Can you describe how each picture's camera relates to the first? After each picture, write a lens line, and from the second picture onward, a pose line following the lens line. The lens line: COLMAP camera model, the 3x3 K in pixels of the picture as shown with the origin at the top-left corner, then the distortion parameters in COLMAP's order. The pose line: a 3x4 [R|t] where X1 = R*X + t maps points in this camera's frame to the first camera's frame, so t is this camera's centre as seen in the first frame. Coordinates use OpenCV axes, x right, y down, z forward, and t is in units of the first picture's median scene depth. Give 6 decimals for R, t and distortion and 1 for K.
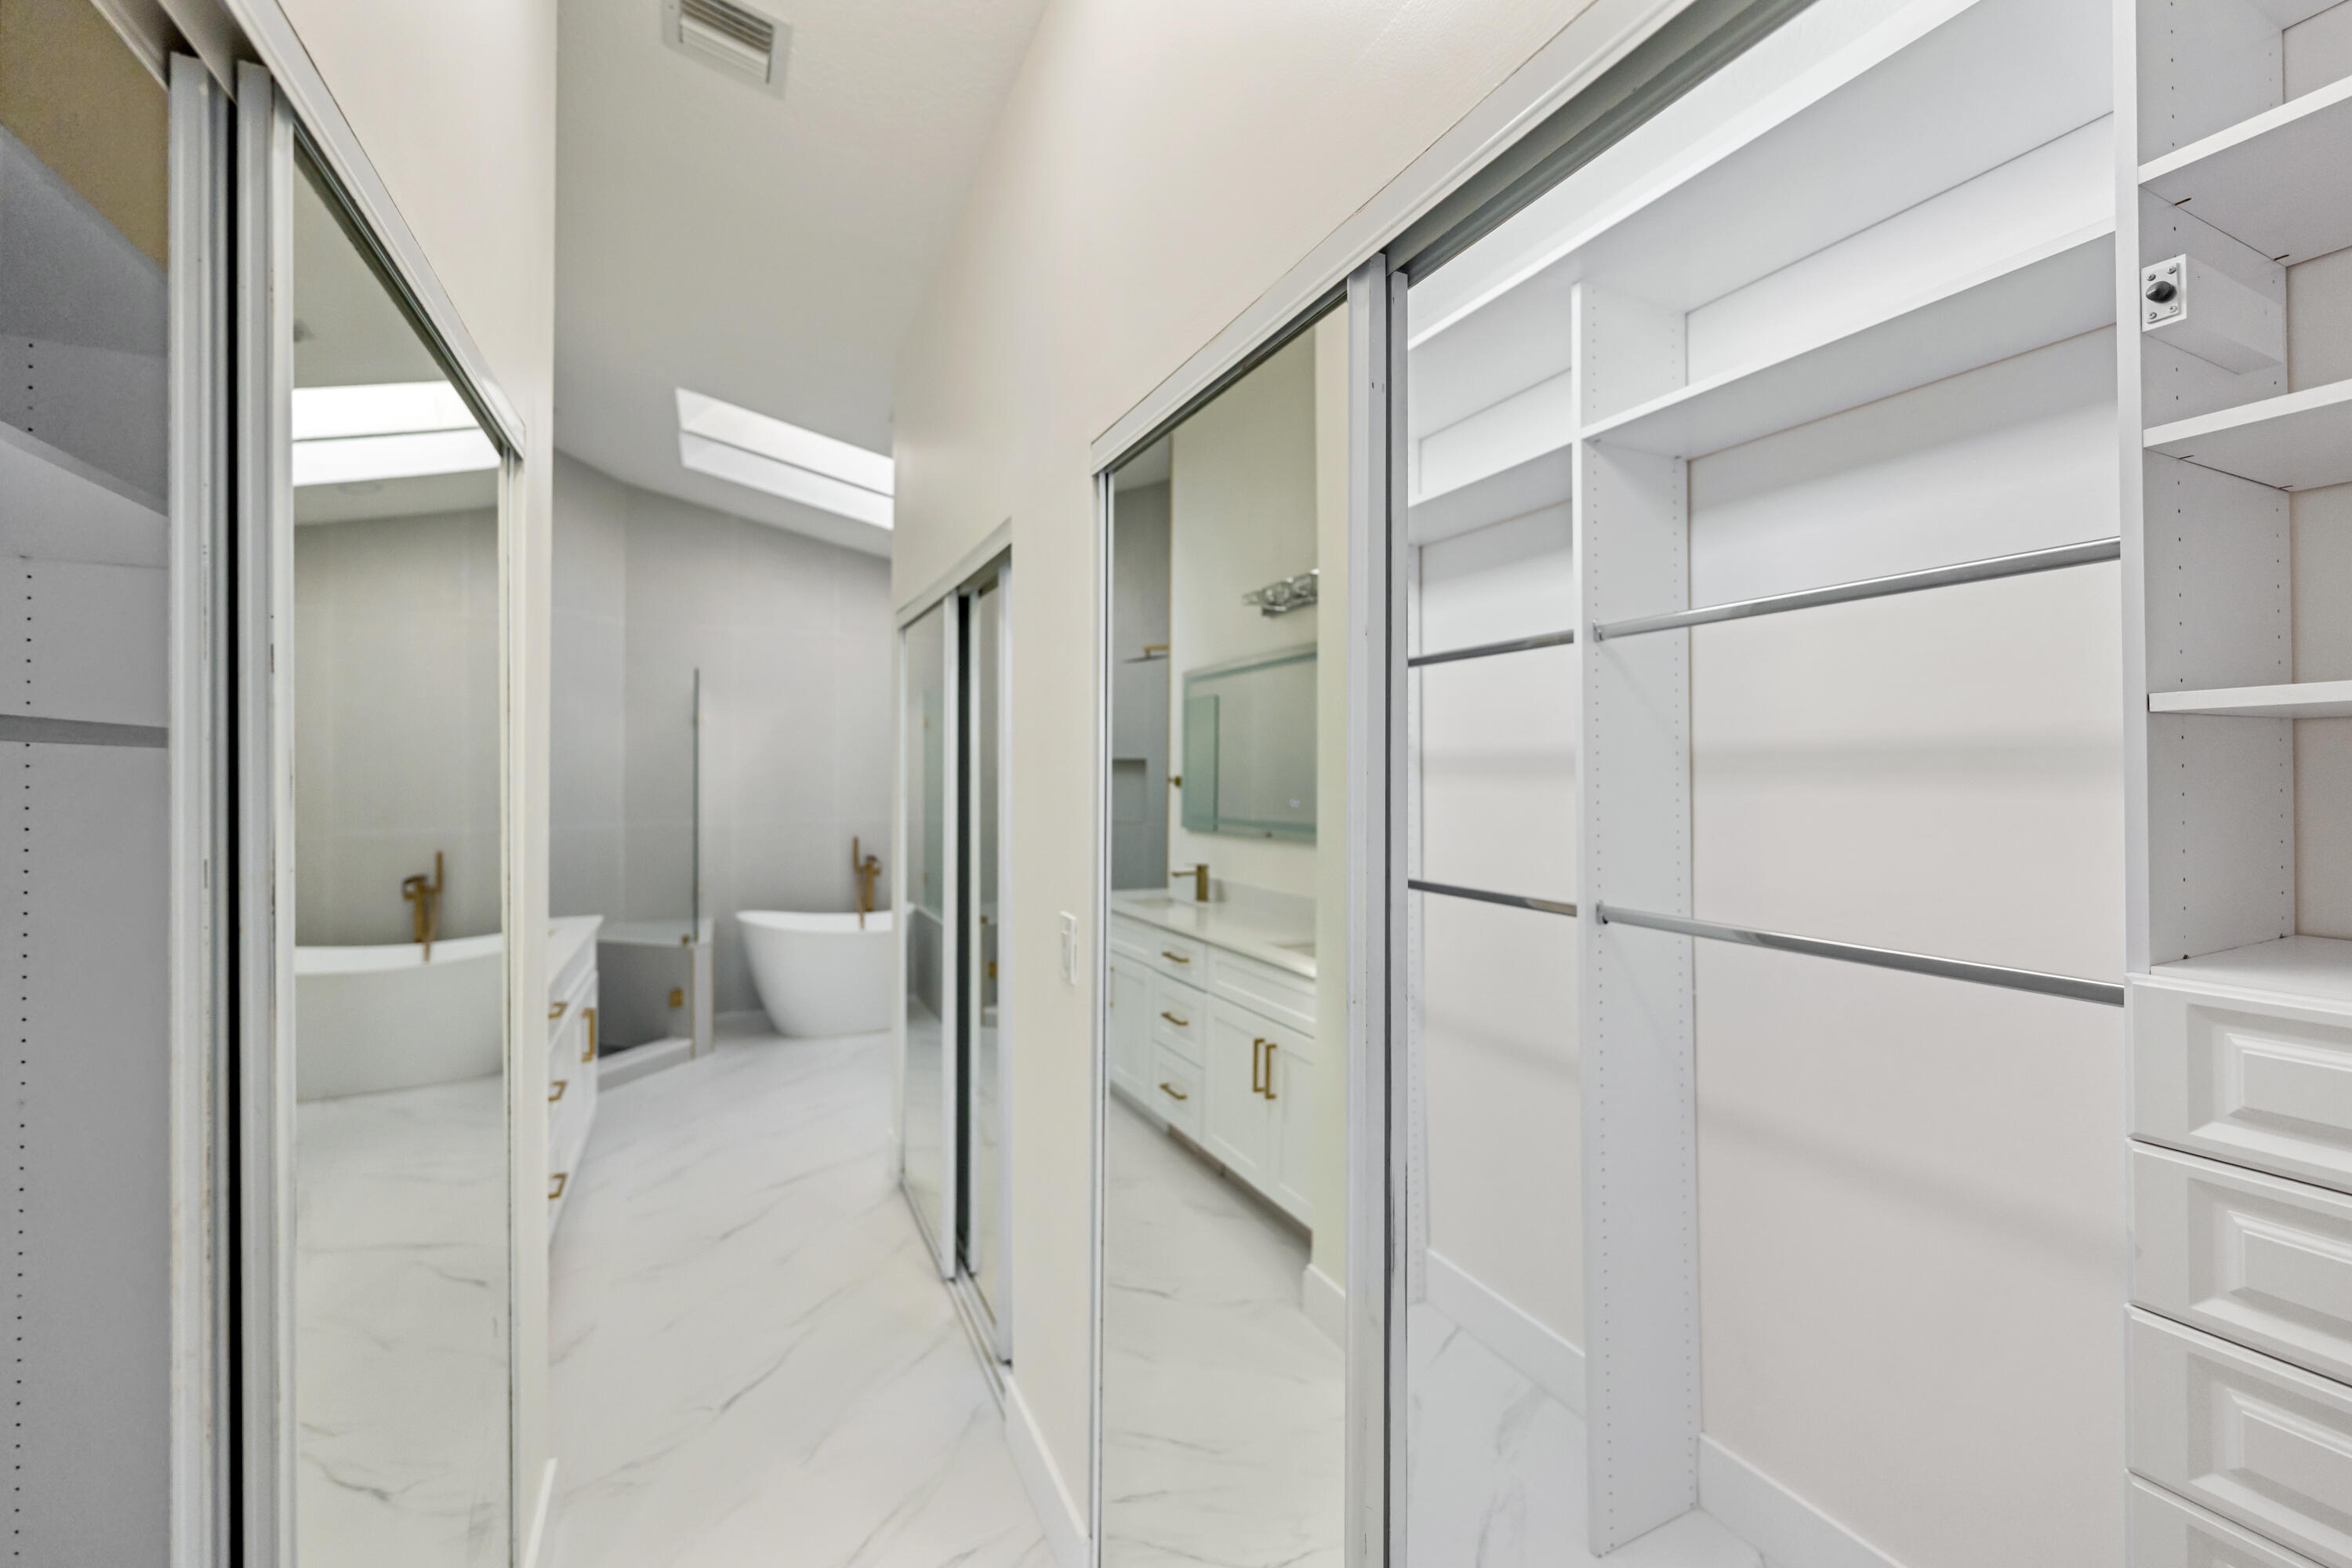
lens RADIAL K [[959.5, 0, 1181.3], [0, 959.5, 766.1], [0, 0, 1]] dist [0.002994, -0.001876]
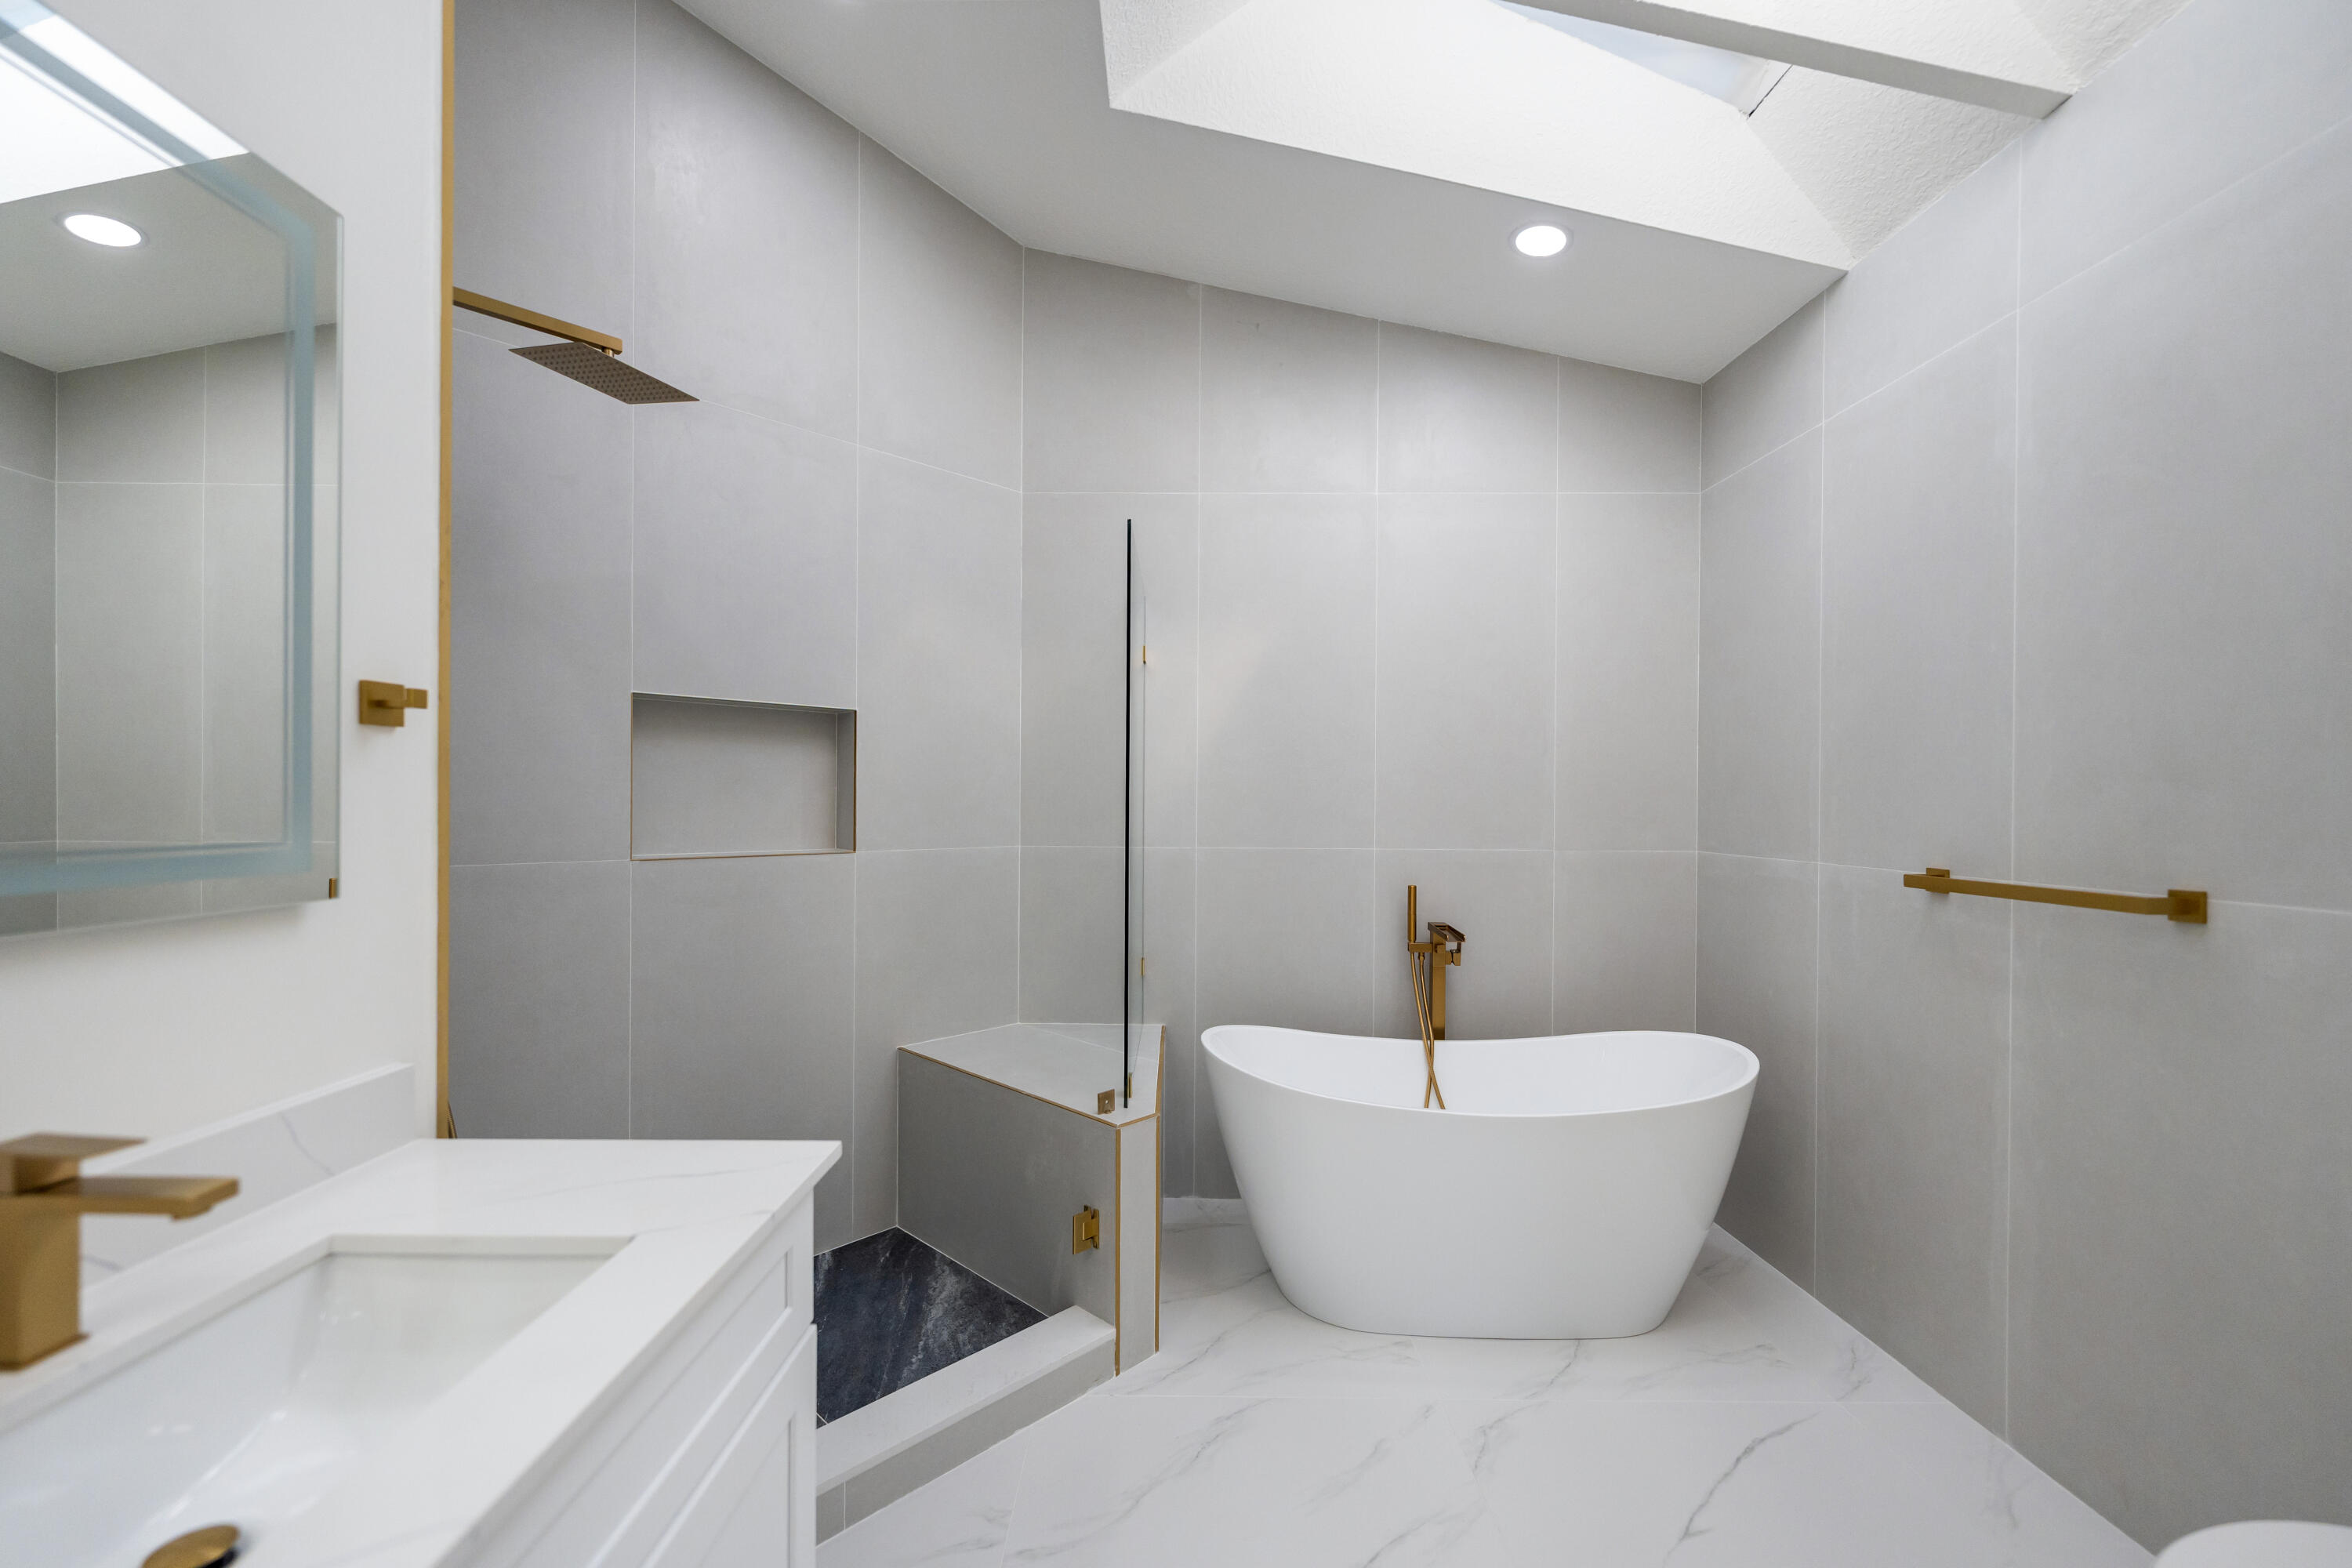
lens RADIAL K [[959.5, 0, 1158.1], [0, 959.5, 798.6], [0, 0, 1]] dist [0.002994, -0.001876]
pose [[0.895161, 0.010015, -0.445630, -0.286498], [-0.008717, 0.999950, 0.004962, 0.031915], [0.445657, -0.000558, 0.895204, 0.591578]]
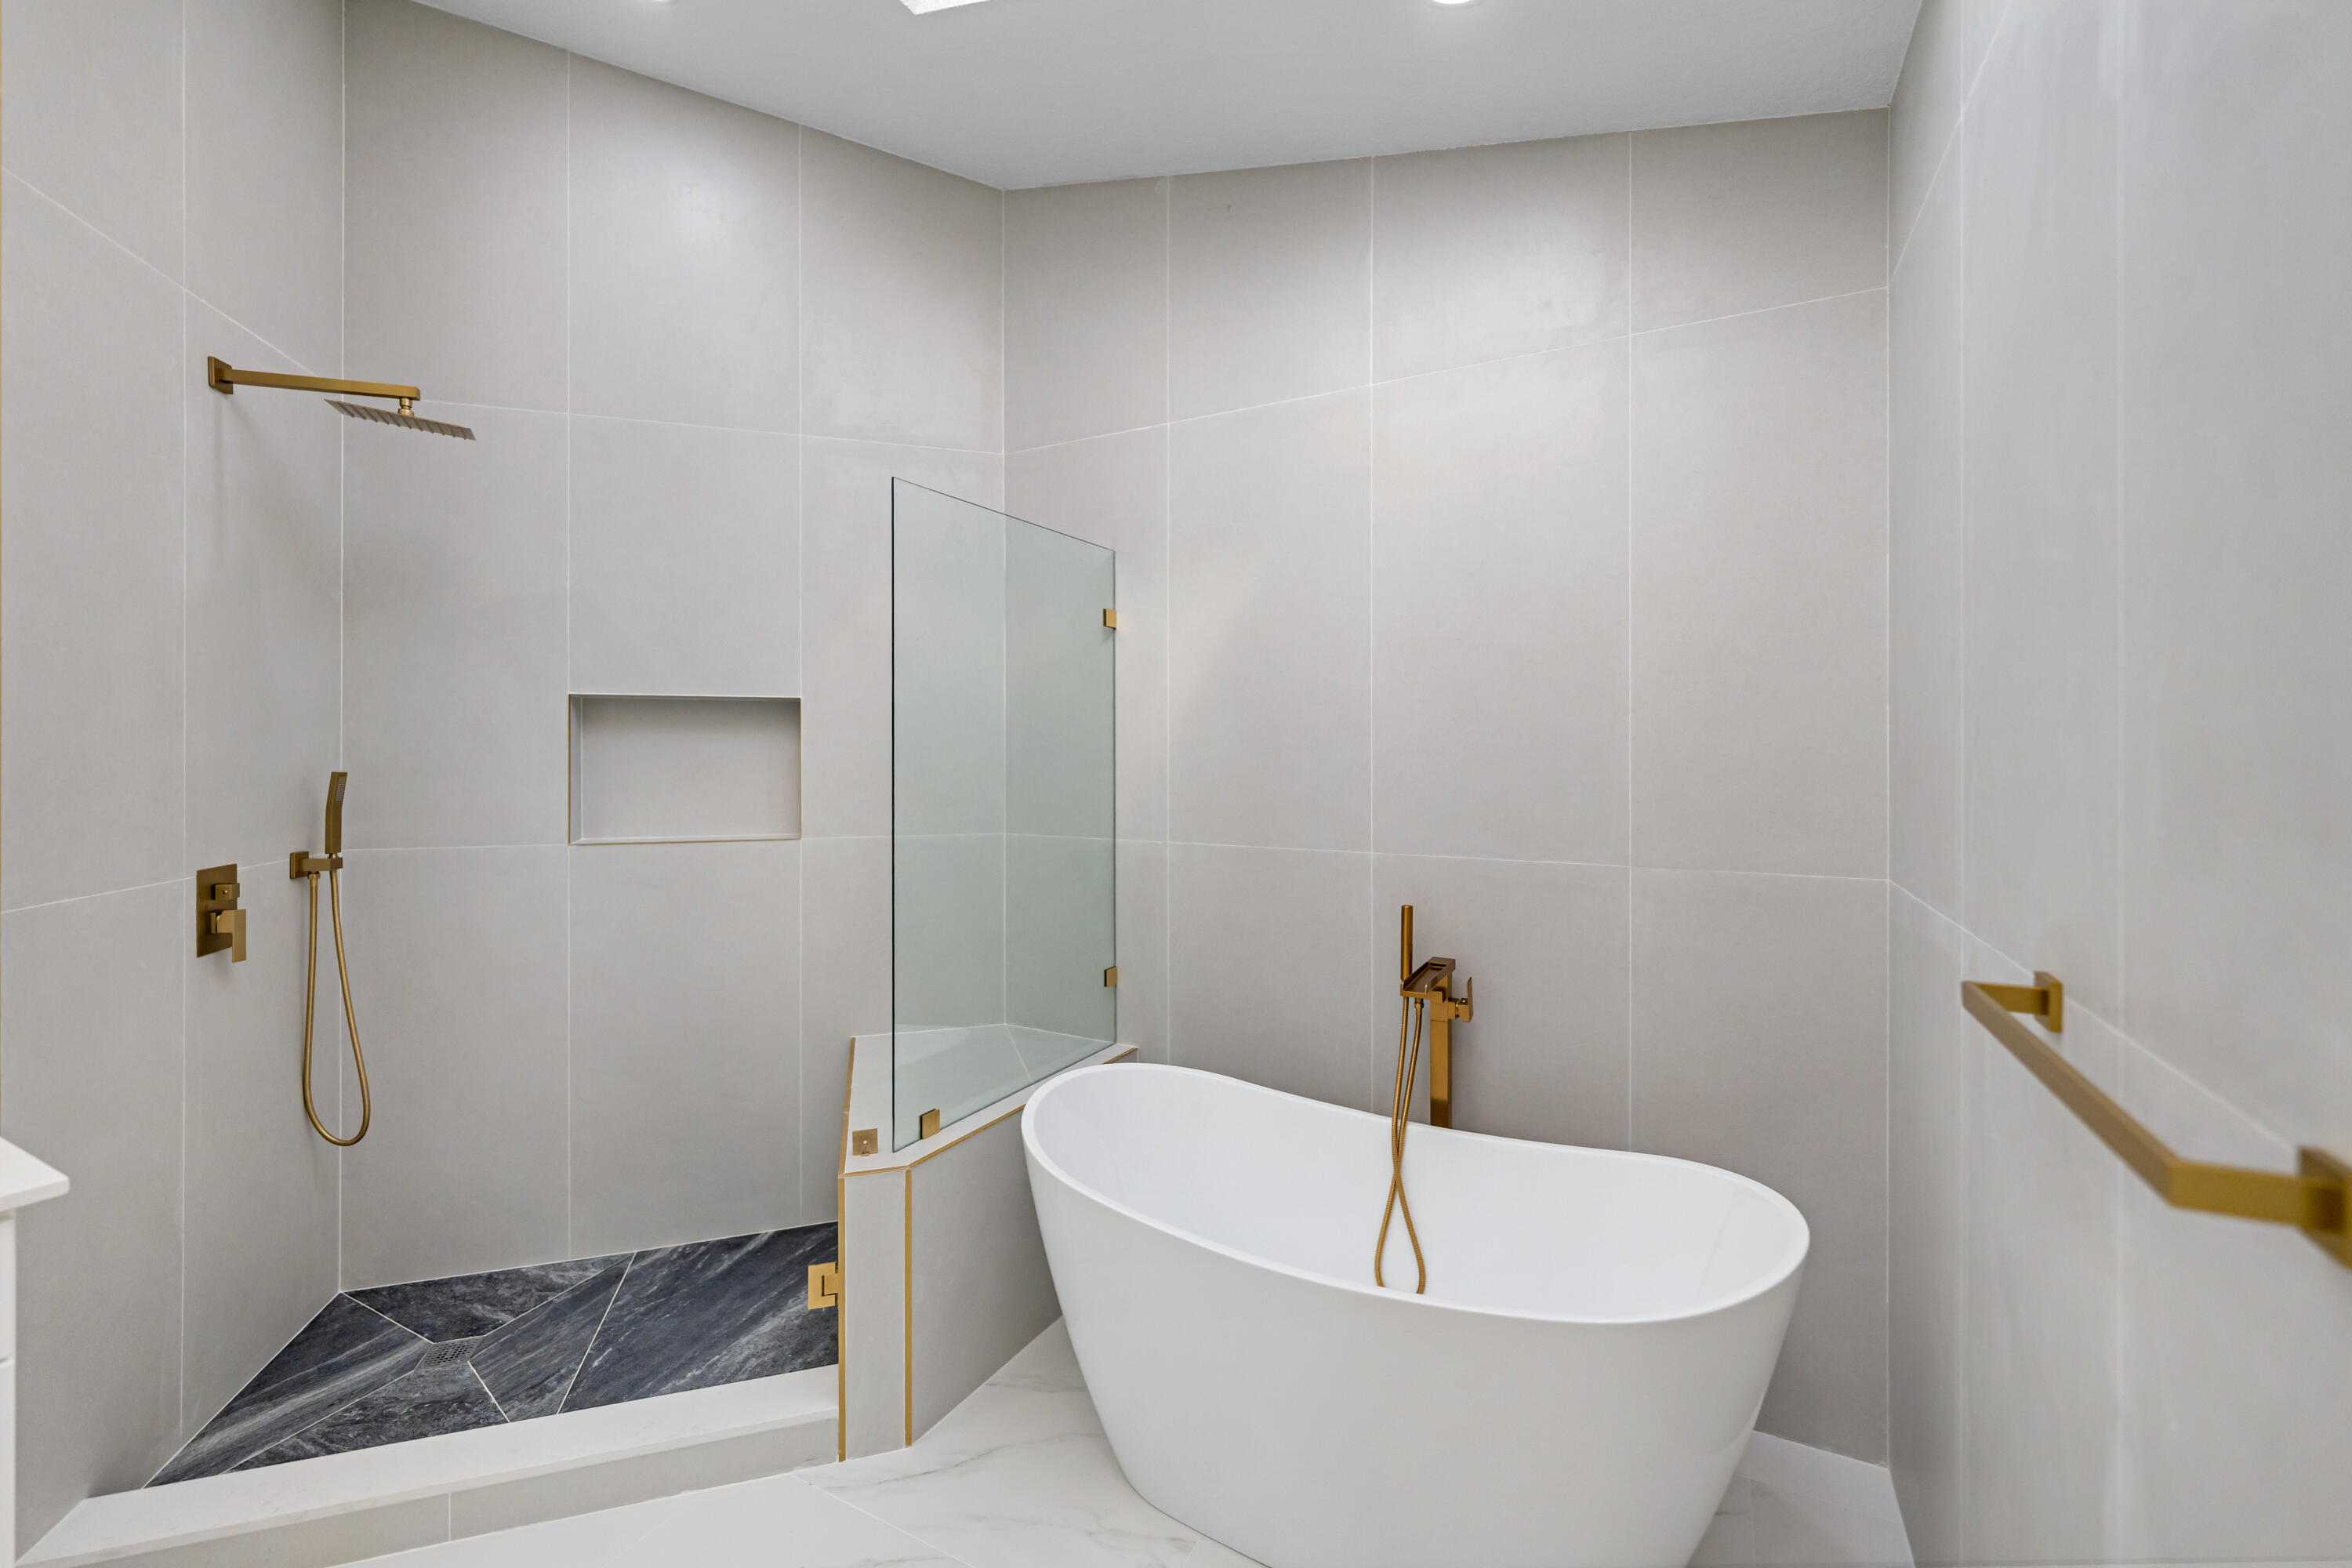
lens RADIAL K [[959.5, 0, 1163.4], [0, 959.5, 746.5], [0, 0, 1]] dist [0.002994, -0.001876]
pose [[0.580862, 0.001126, -0.814001, -0.107836], [0.001533, 0.999996, 0.002478, 0.011916], [0.814000, -0.002687, 0.580858, 0.863422]]
